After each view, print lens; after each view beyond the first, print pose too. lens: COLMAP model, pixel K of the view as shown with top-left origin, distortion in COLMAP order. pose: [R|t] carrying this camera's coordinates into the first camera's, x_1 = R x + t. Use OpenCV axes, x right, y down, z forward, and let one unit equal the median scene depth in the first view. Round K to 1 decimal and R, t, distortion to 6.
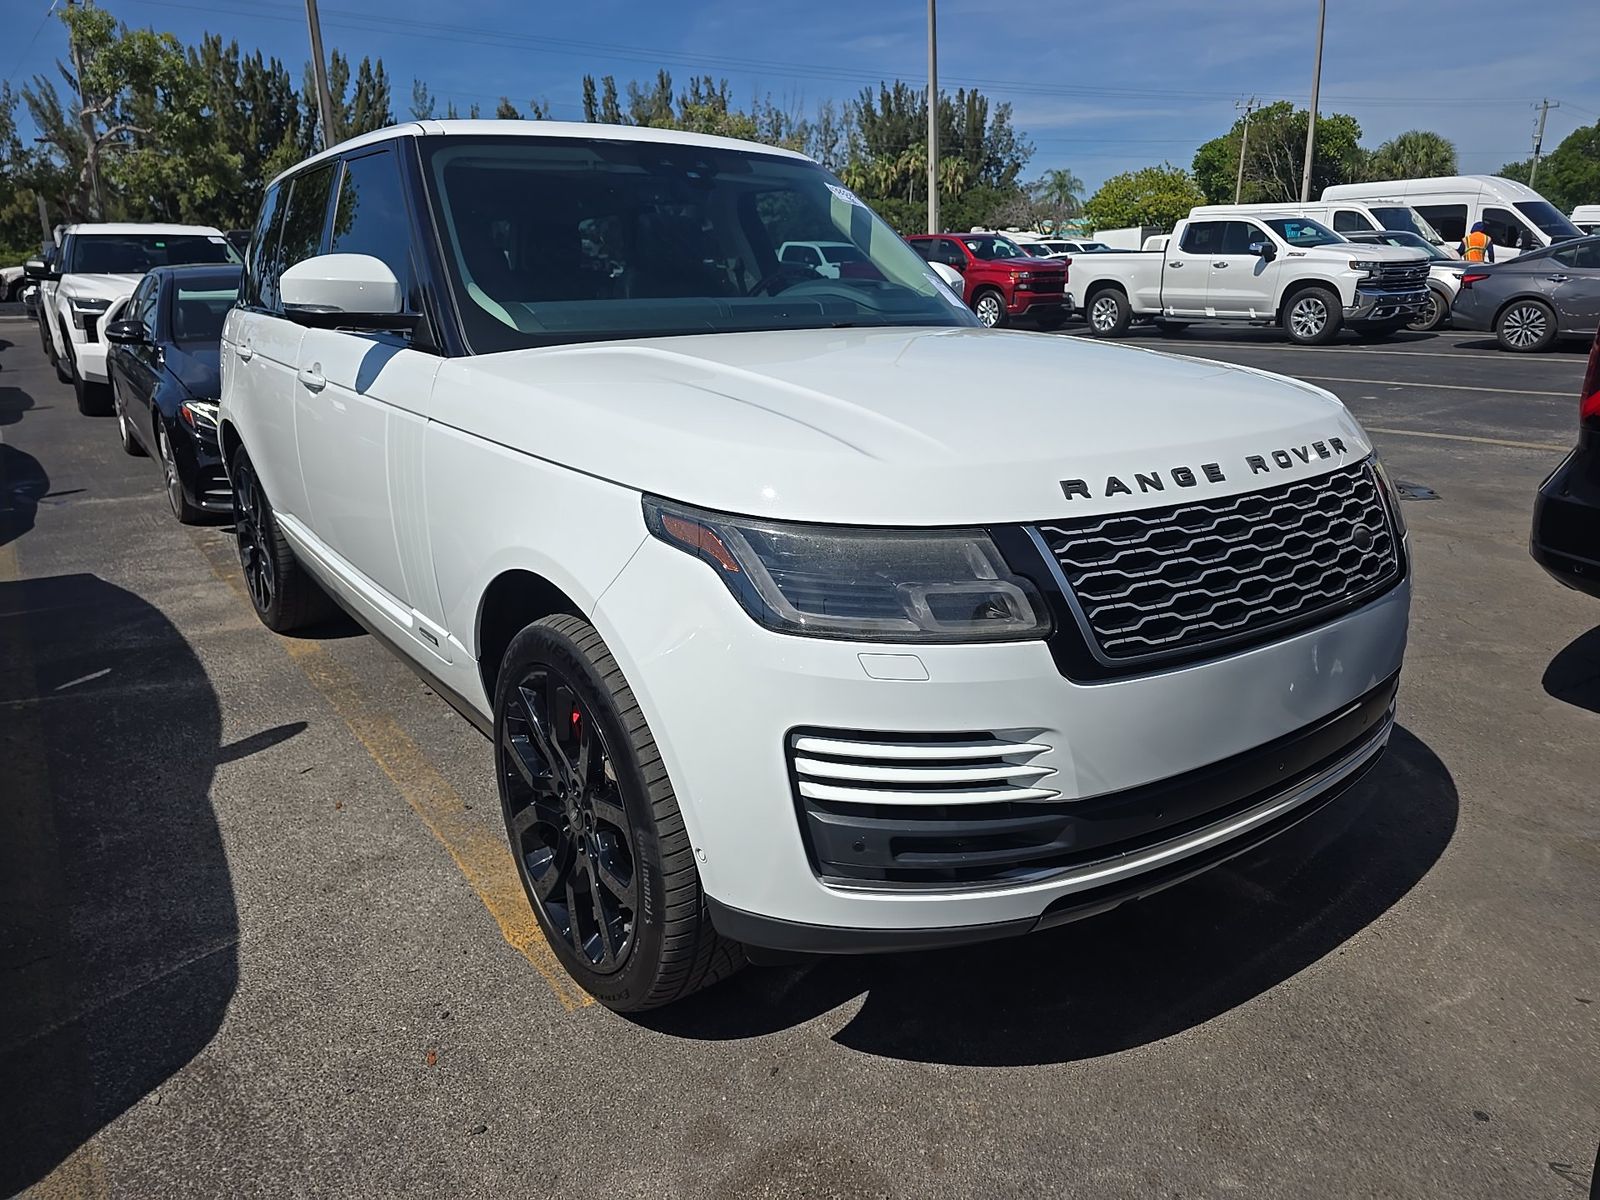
lens RADIAL K [[1072.9, 0, 800.0], [0, 1072.9, 600.0], [0, 0, 1]] dist [0.058357, -0.049030]
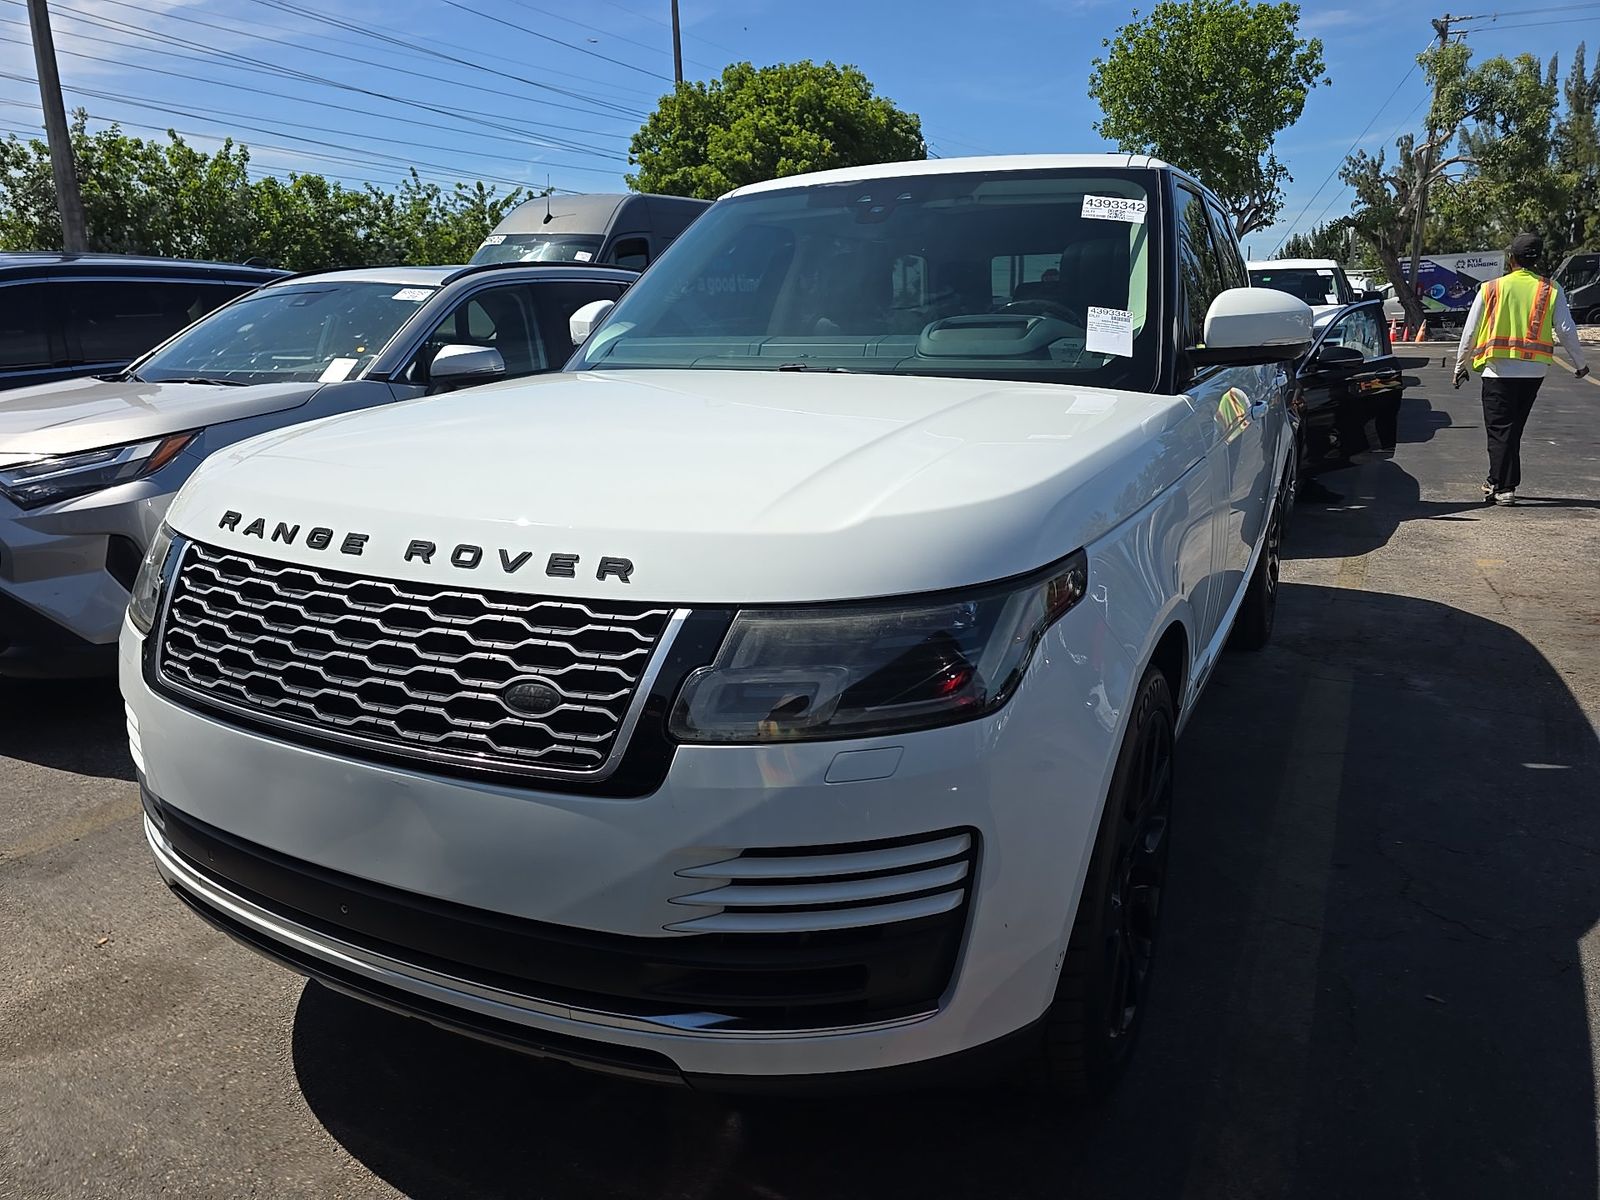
lens RADIAL K [[1072.9, 0, 800.0], [0, 1072.9, 600.0], [0, 0, 1]] dist [0.058357, -0.049030]
pose [[0.440574, 0.228500, -0.868149, 1.280859], [-0.248835, 0.960254, 0.126462, -0.267760], [0.862540, 0.160310, 0.479922, 0.873754]]
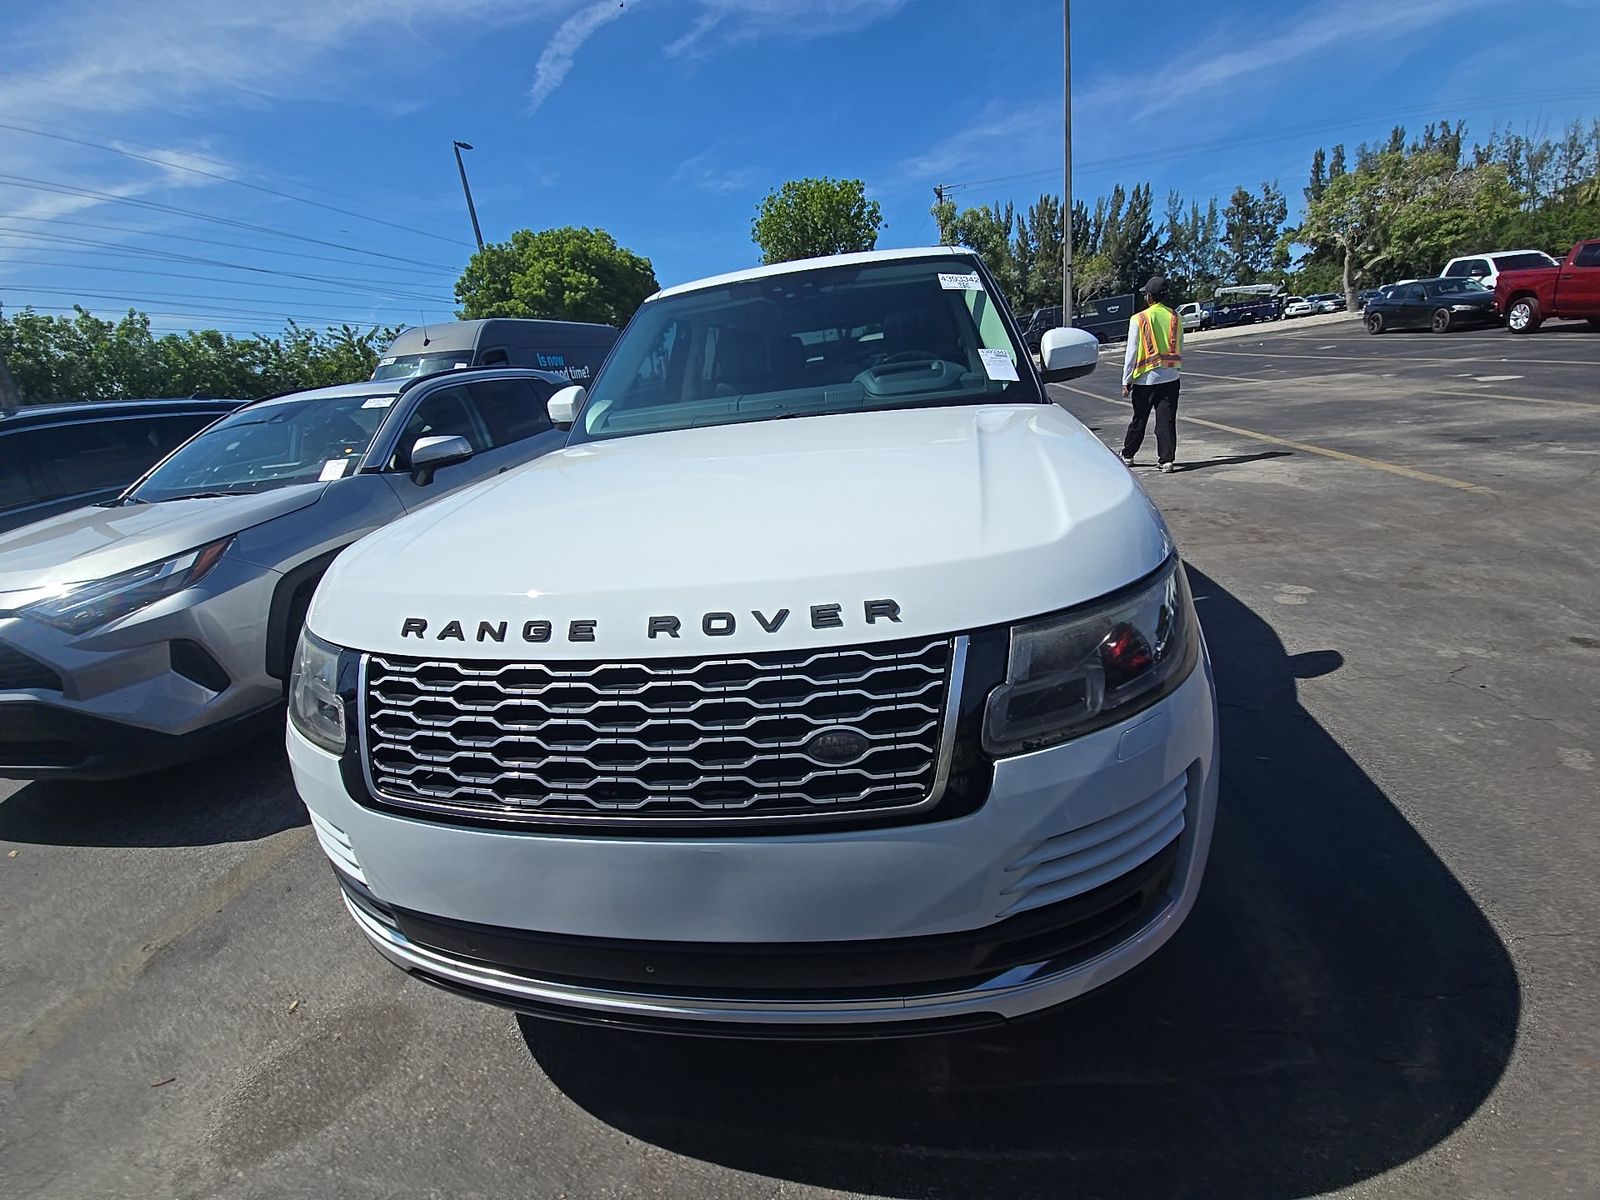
lens RADIAL K [[651.6, 0, 798.5], [0, 651.6, 595.3], [0, 0, 1]] dist [0.000813, 0.000024]
pose [[0.687074, 0.167770, -0.706953, 0.859600], [-0.102664, 0.985632, 0.134127, -0.231287], [0.719297, -0.019577, 0.694426, 0.734077]]
